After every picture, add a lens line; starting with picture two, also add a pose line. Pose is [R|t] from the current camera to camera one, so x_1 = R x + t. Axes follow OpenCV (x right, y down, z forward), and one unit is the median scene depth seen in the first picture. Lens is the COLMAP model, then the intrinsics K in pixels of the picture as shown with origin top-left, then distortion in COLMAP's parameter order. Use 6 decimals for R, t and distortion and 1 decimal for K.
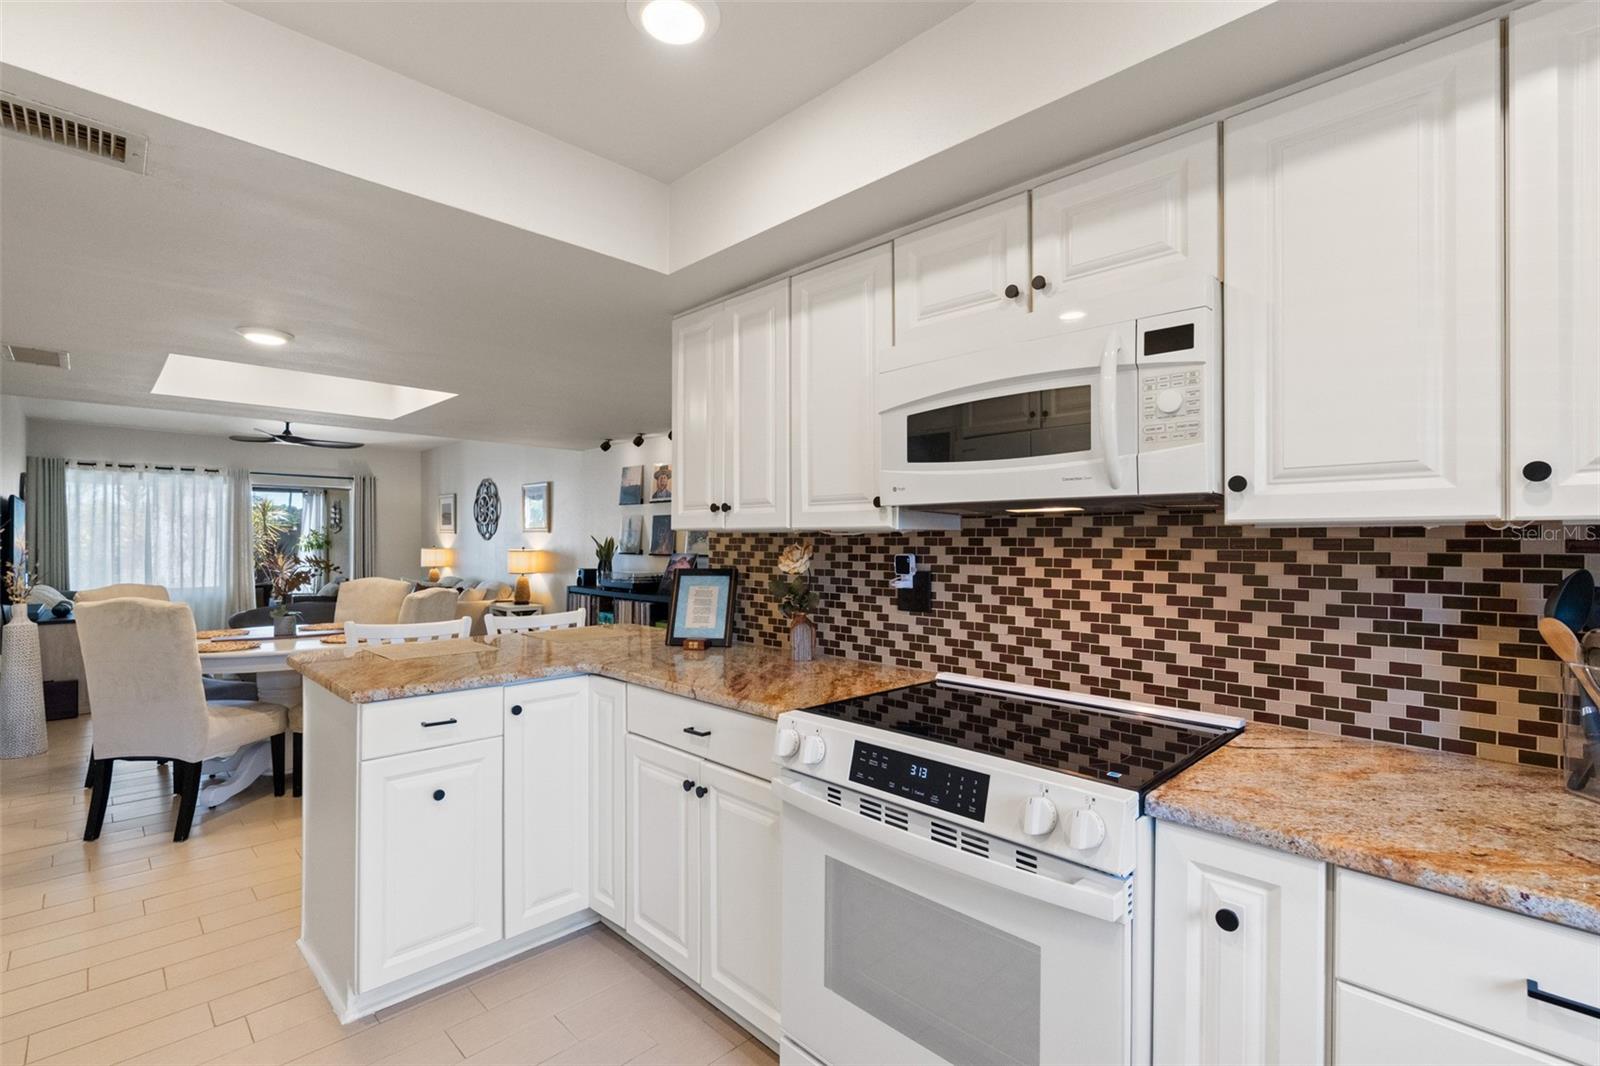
lens RADIAL K [[729.3, 0, 815.1], [0, 729.3, 538.4], [0, 0, 1]] dist [-0.010438, 0.004548]
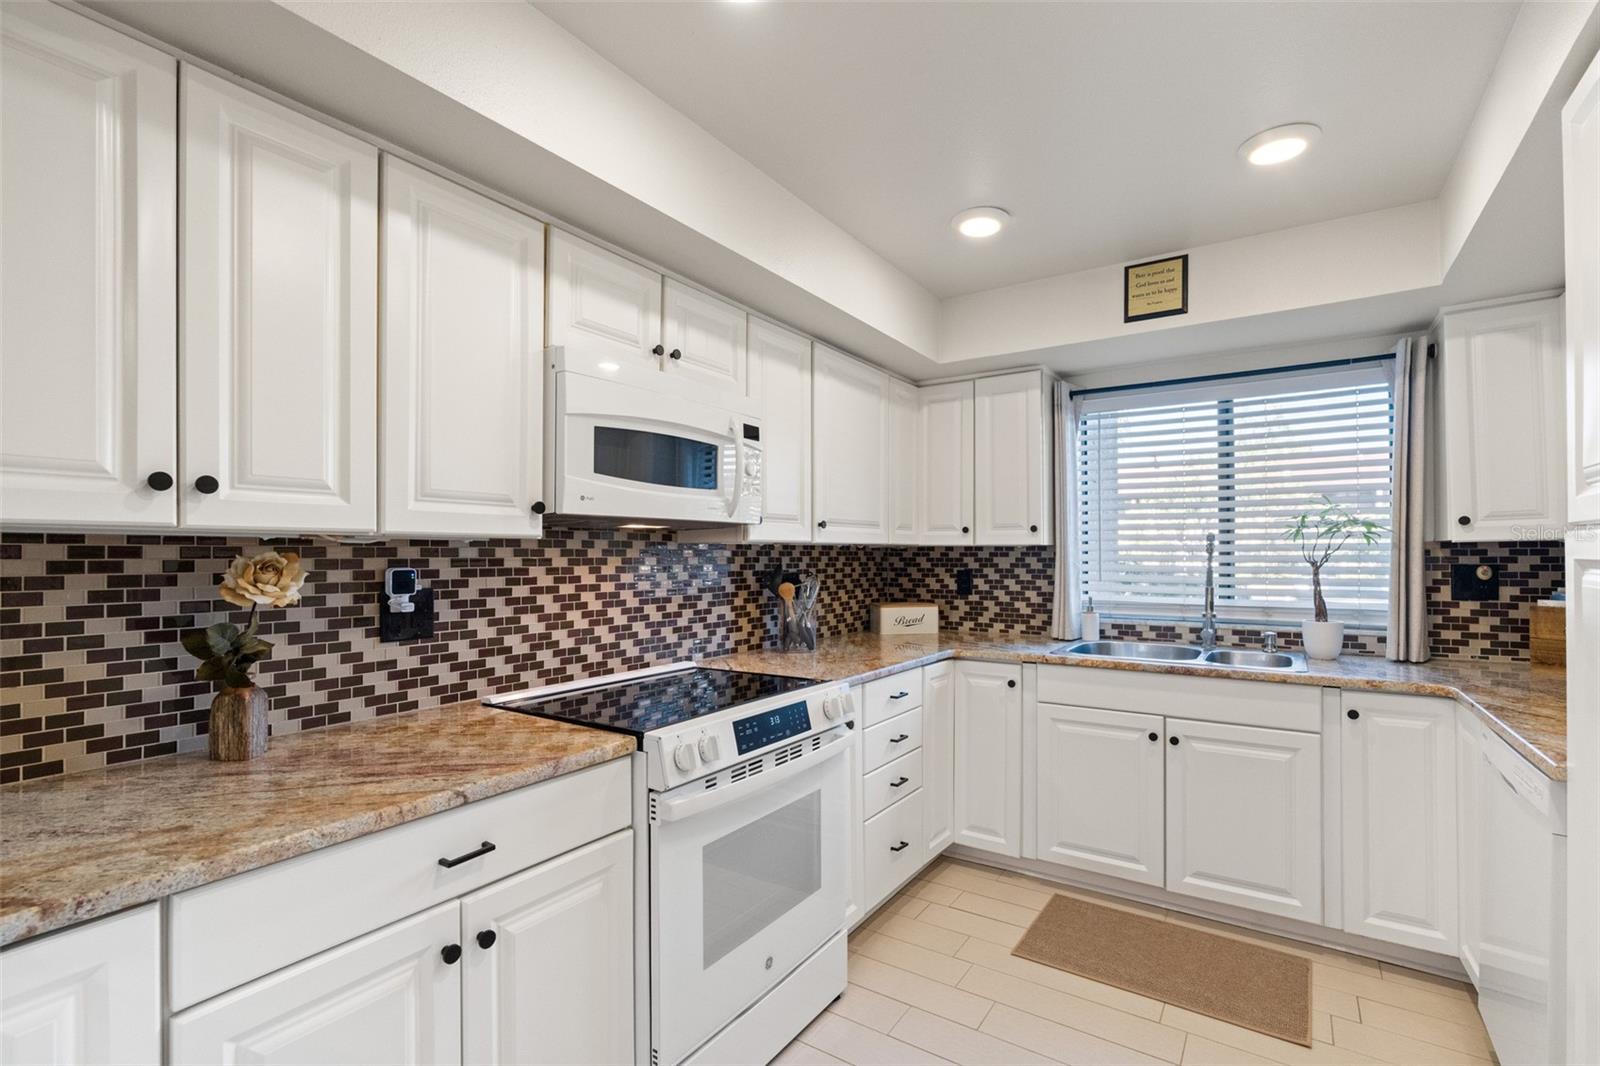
lens RADIAL K [[729.3, 0, 805.8], [0, 729.3, 550.3], [0, 0, 1]] dist [-0.010438, 0.004548]
pose [[-0.192454, 0.001588, 0.981305, -0.704787], [-0.002727, 0.999994, -0.002153, 0.002647], [-0.981302, -0.003090, -0.192448, 0.704160]]
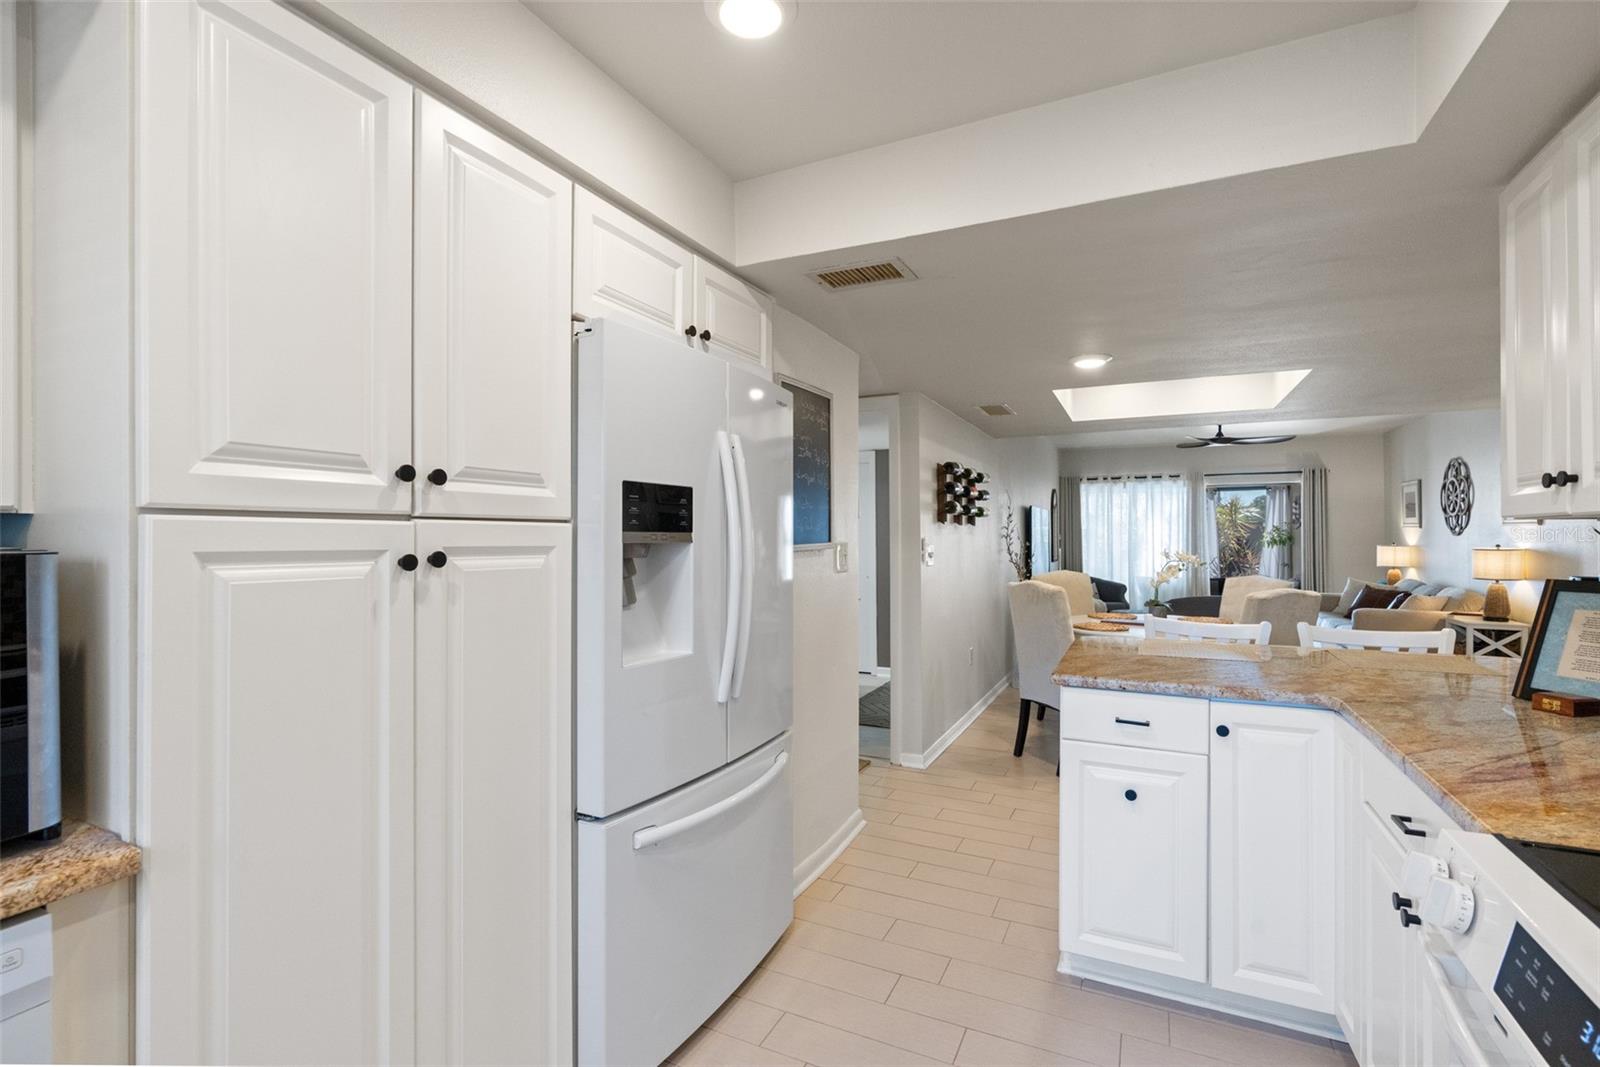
lens RADIAL K [[729.3, 0, 791.9], [0, 729.3, 531.6], [0, 0, 1]] dist [-0.010438, 0.004548]
pose [[0.307559, -0.010986, -0.951466, 0.265313], [0.007213, 0.999932, -0.009214, 0.001614], [0.951502, -0.004029, 0.307617, 0.243435]]
